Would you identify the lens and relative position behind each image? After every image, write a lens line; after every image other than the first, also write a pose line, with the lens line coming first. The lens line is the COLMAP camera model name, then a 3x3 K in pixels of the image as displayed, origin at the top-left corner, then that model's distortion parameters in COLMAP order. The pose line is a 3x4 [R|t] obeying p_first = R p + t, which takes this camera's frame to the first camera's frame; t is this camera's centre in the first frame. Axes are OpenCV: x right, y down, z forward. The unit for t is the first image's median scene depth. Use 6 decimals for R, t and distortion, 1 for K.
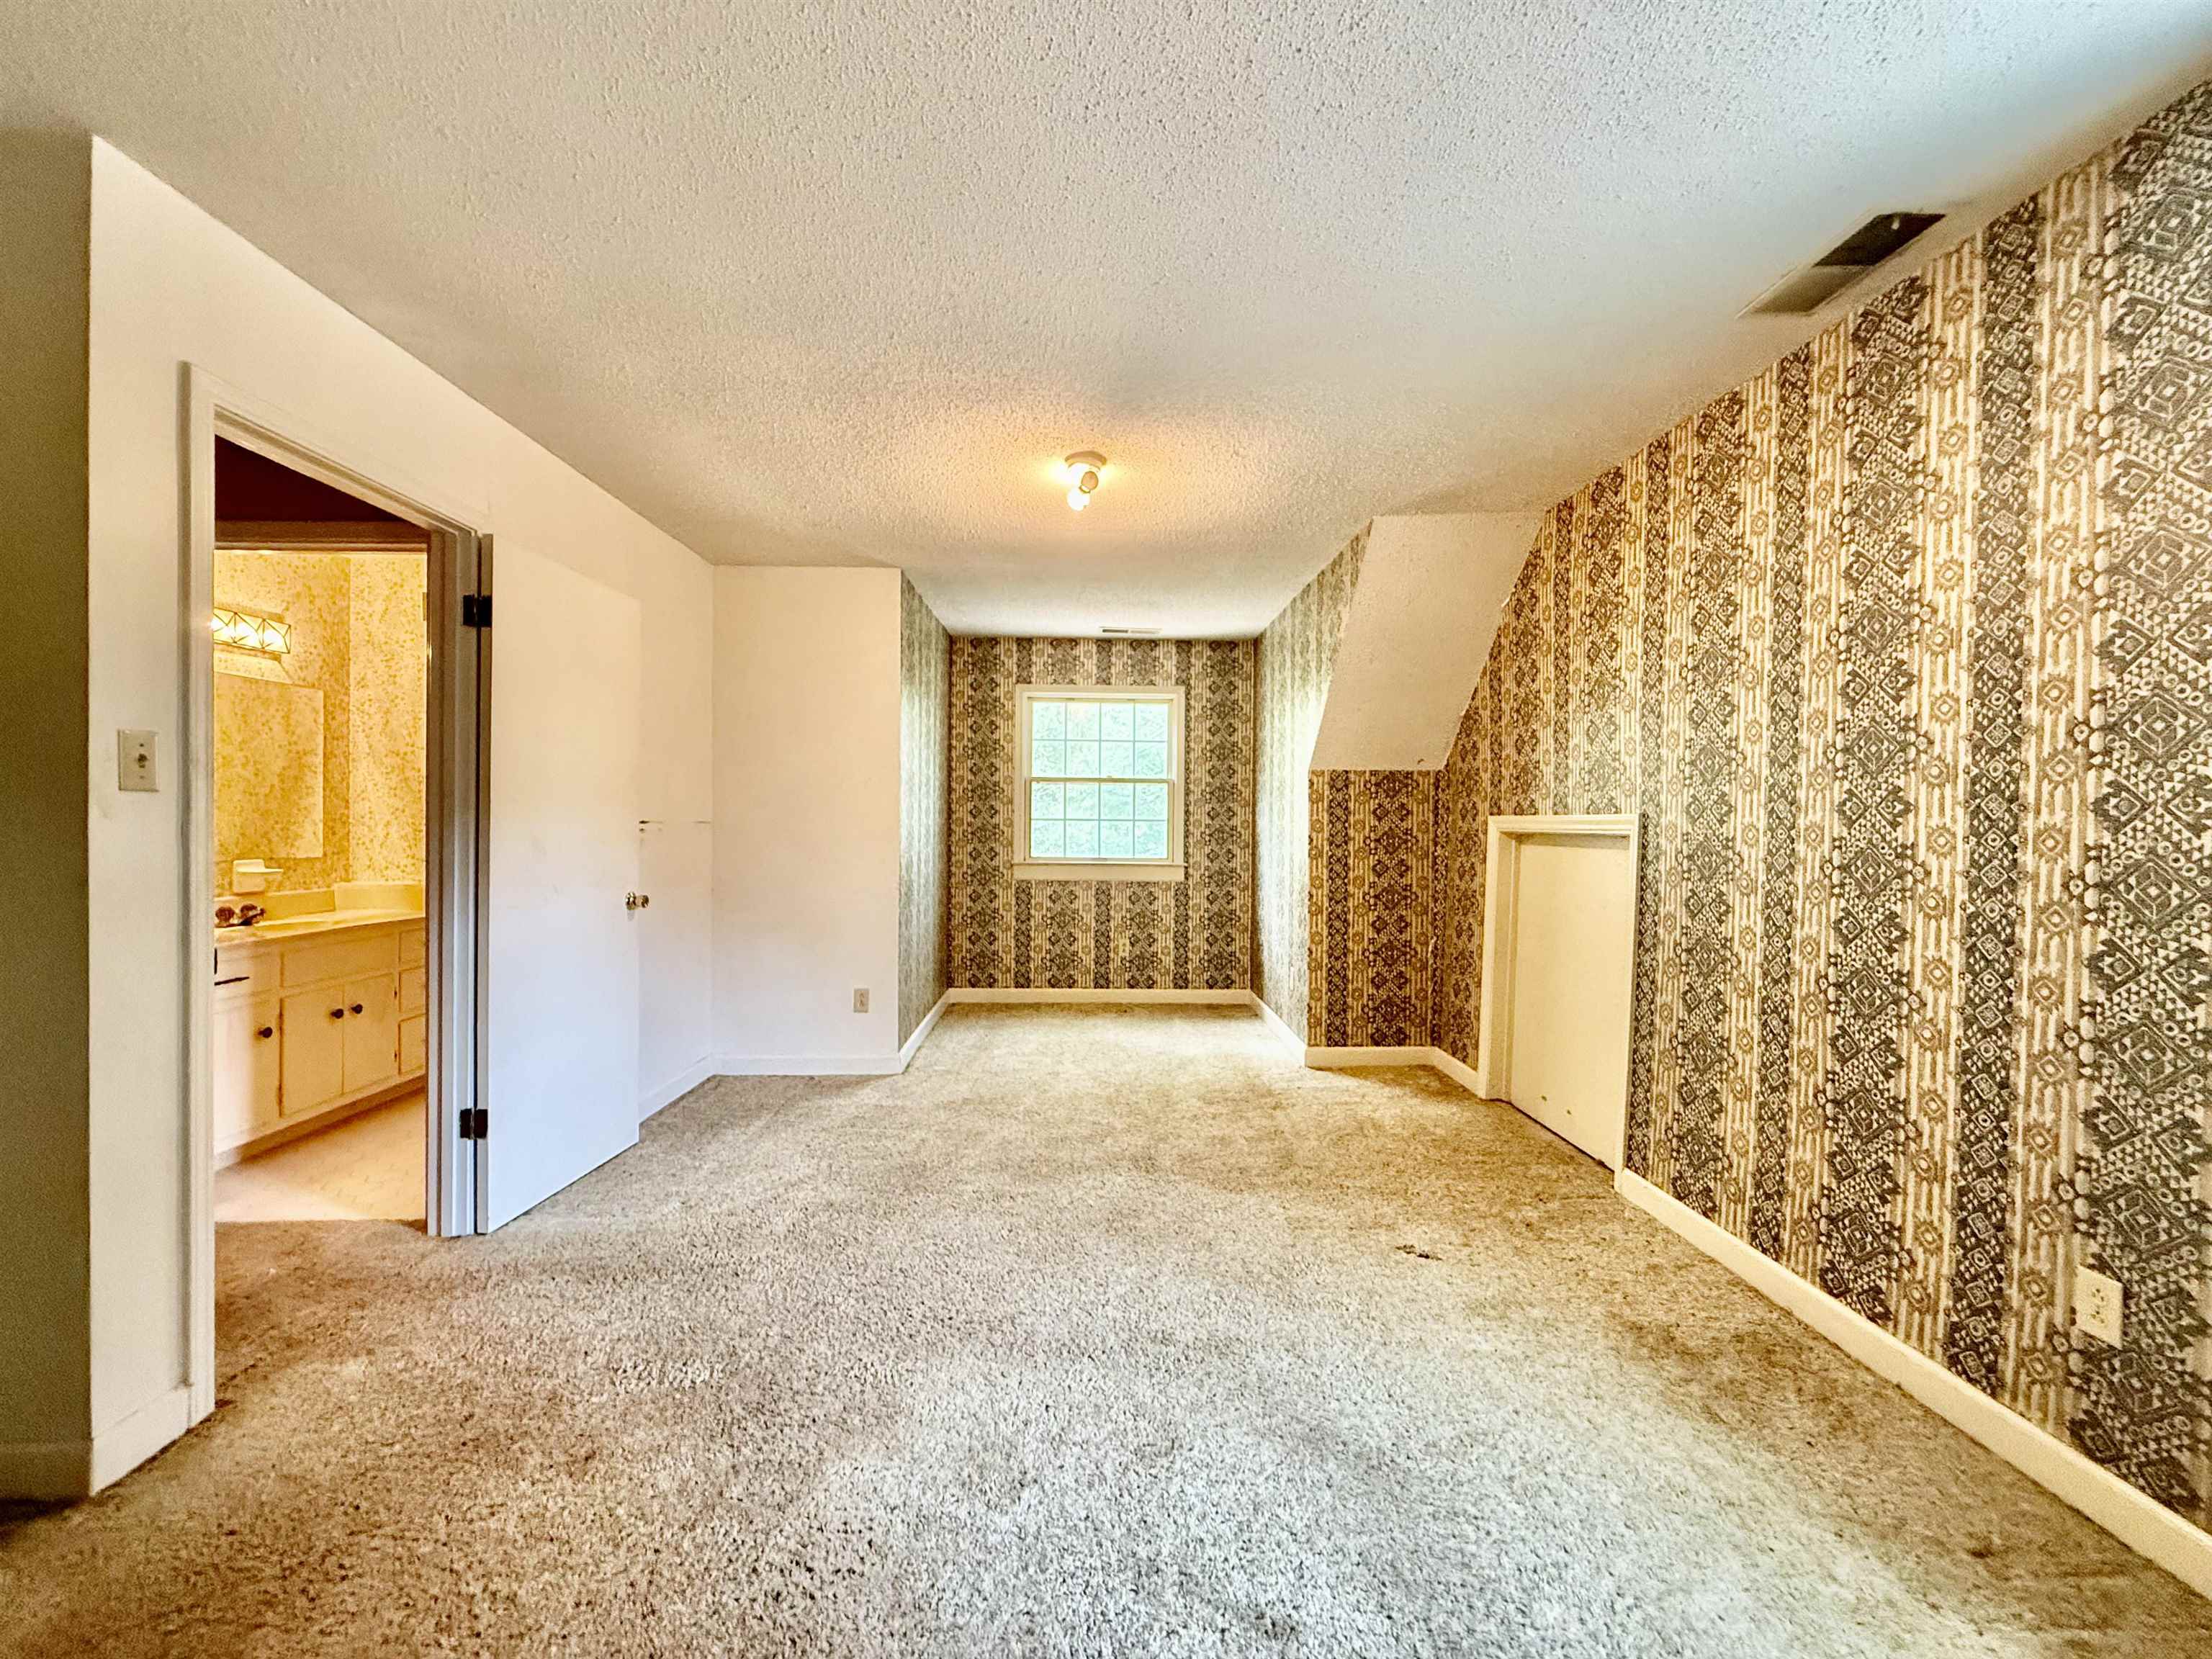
lens RADIAL K [[880.6, 0, 1097.4], [0, 880.6, 834.5], [0, 0, 1]] dist [-0.001110, -0.000156]
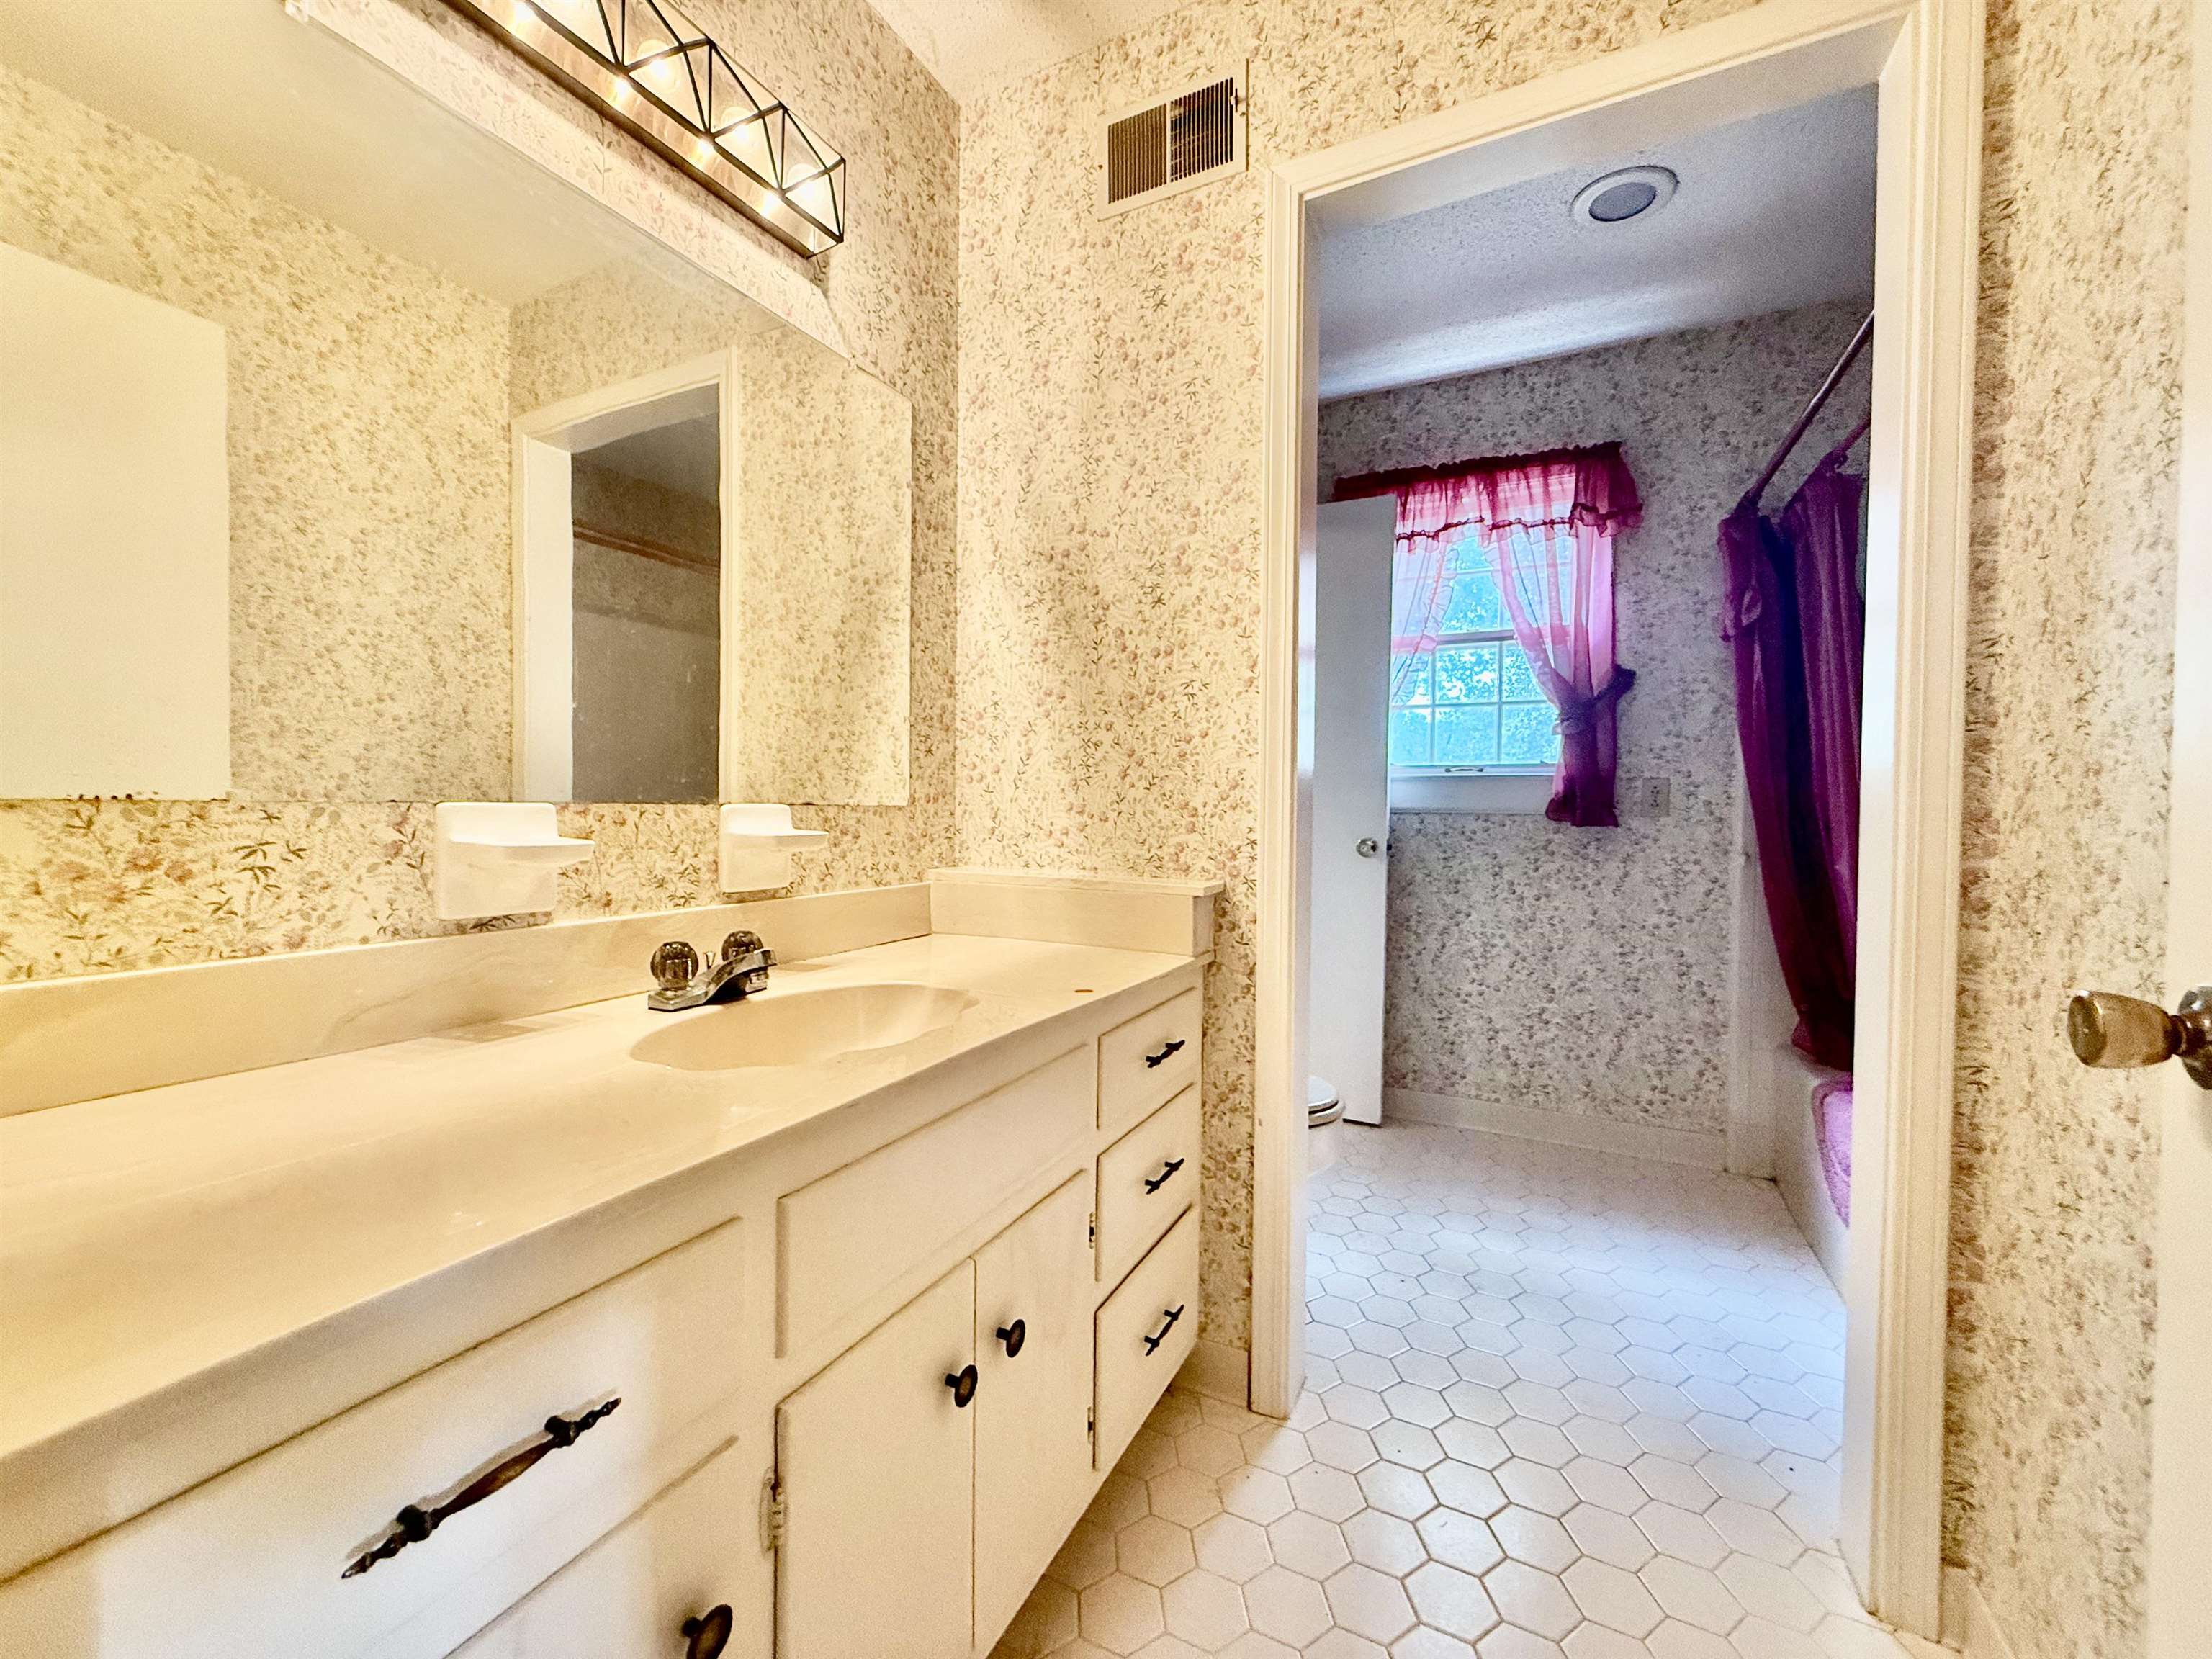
lens RADIAL K [[880.6, 0, 1108.6], [0, 880.6, 824.4], [0, 0, 1]] dist [-0.001110, -0.000156]
pose [[0.888469, 0.006057, -0.458897, -0.608036], [-0.006214, 0.999980, 0.001168, 0.033305], [0.458895, 0.001814, 0.888489, 0.677207]]
